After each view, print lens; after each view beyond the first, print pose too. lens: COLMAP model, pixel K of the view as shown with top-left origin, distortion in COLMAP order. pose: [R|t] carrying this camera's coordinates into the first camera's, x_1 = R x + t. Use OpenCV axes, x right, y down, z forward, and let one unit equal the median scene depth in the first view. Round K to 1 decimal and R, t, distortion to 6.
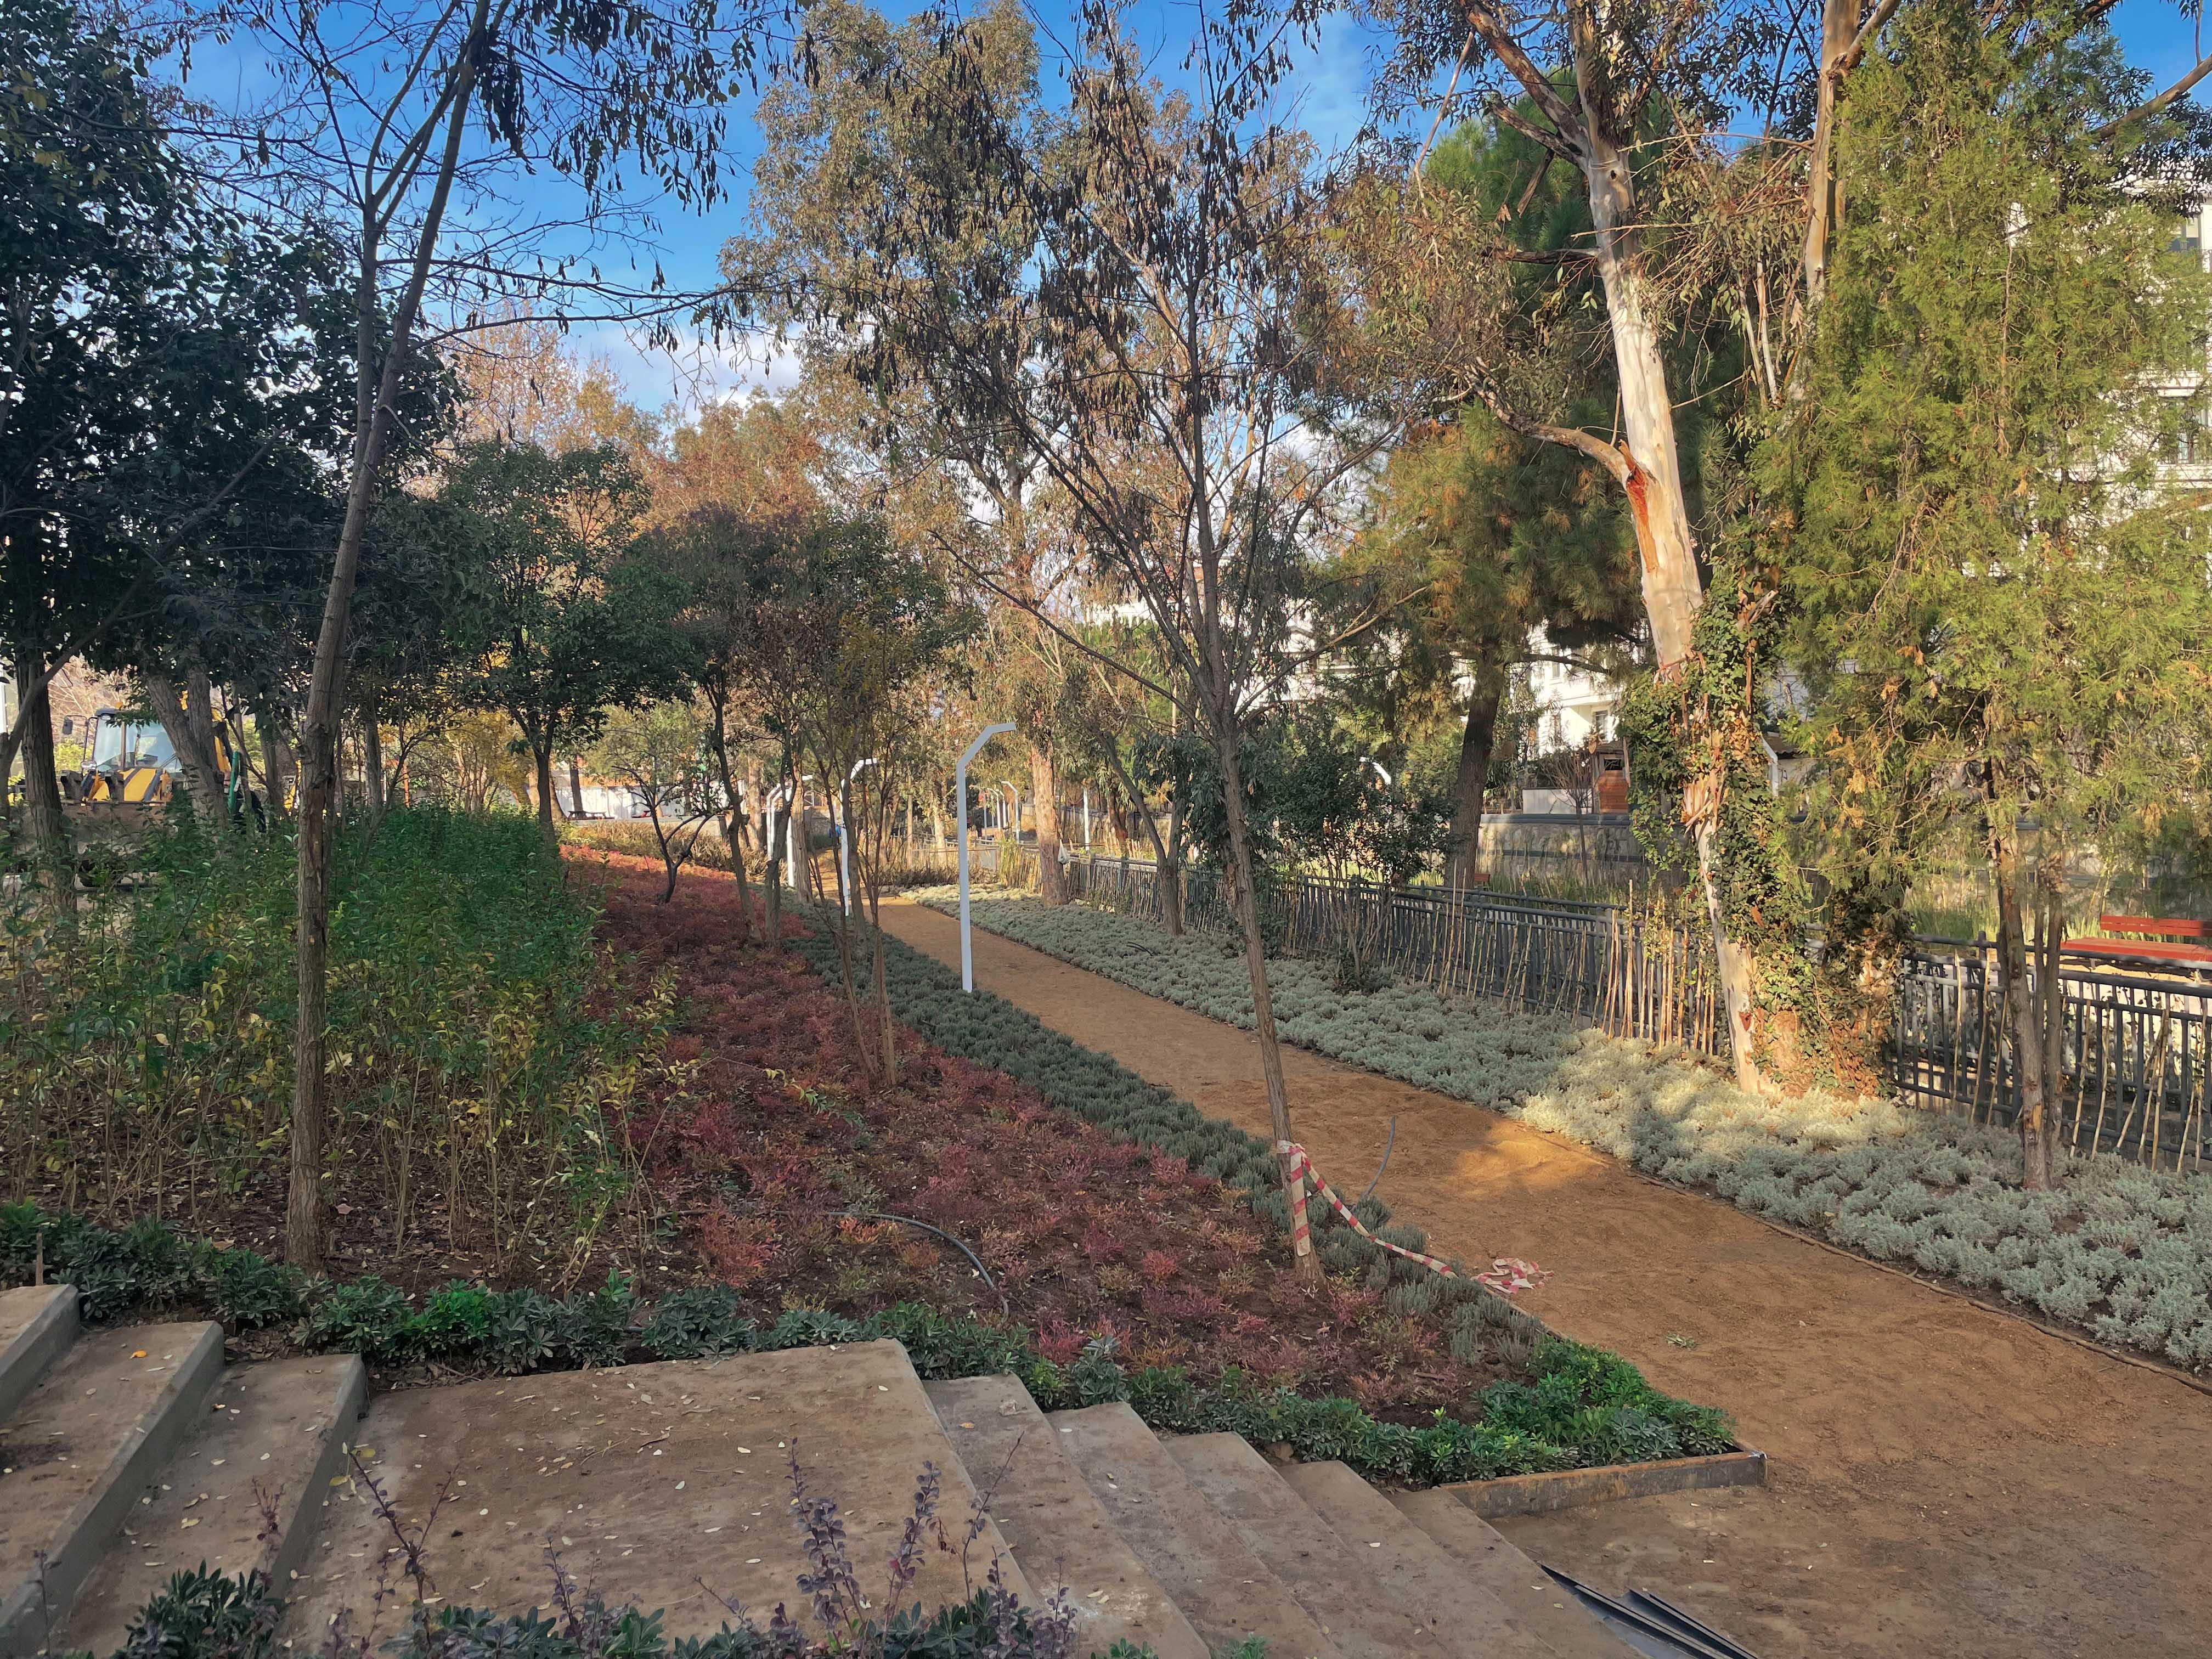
lens RADIAL K [[1664.9, 0, 1106.0], [0, 1664.9, 829.5], [0, 0, 1]] dist [0.216397, 0.000039]
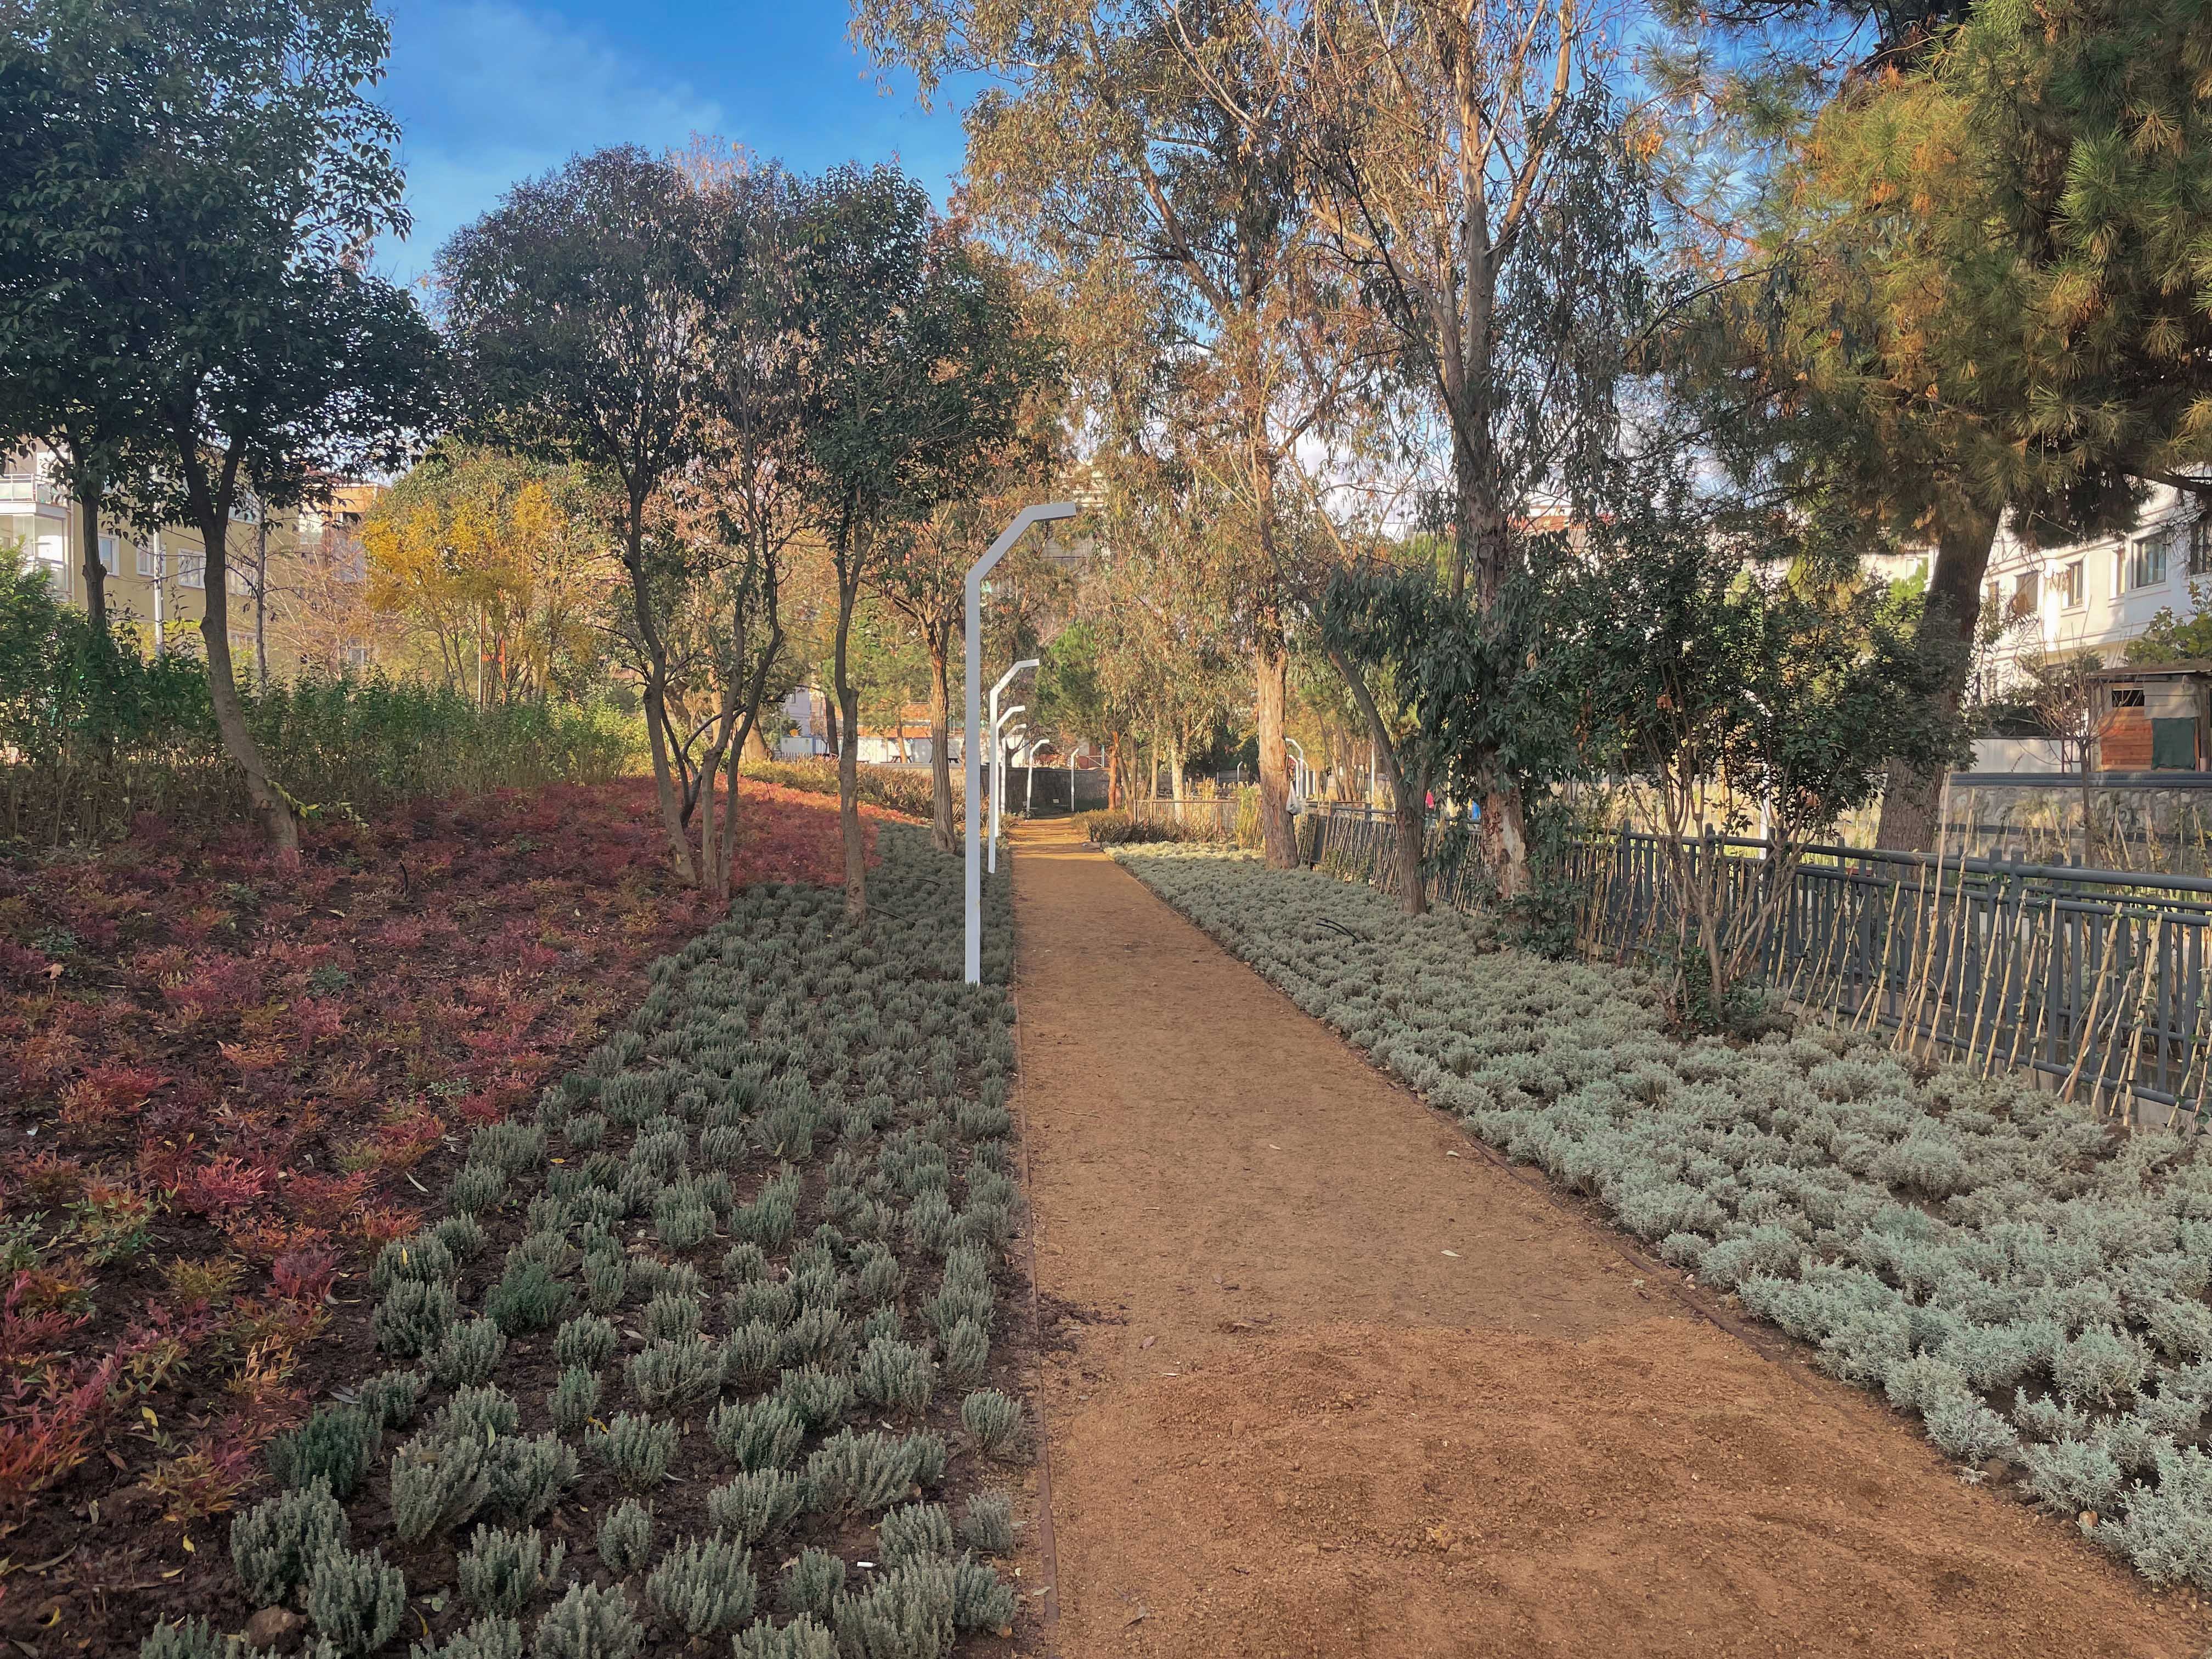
lens RADIAL K [[1673.0, 0, 1106.0], [0, 1673.0, 829.5], [0, 0, 1]] dist [0.047958, -0.000731]
pose [[0.979989, 0.044156, -0.194092, 0.047031], [-0.042001, 0.999002, 0.015205, 0.025030], [0.194570, -0.006748, 0.980865, 0.331330]]
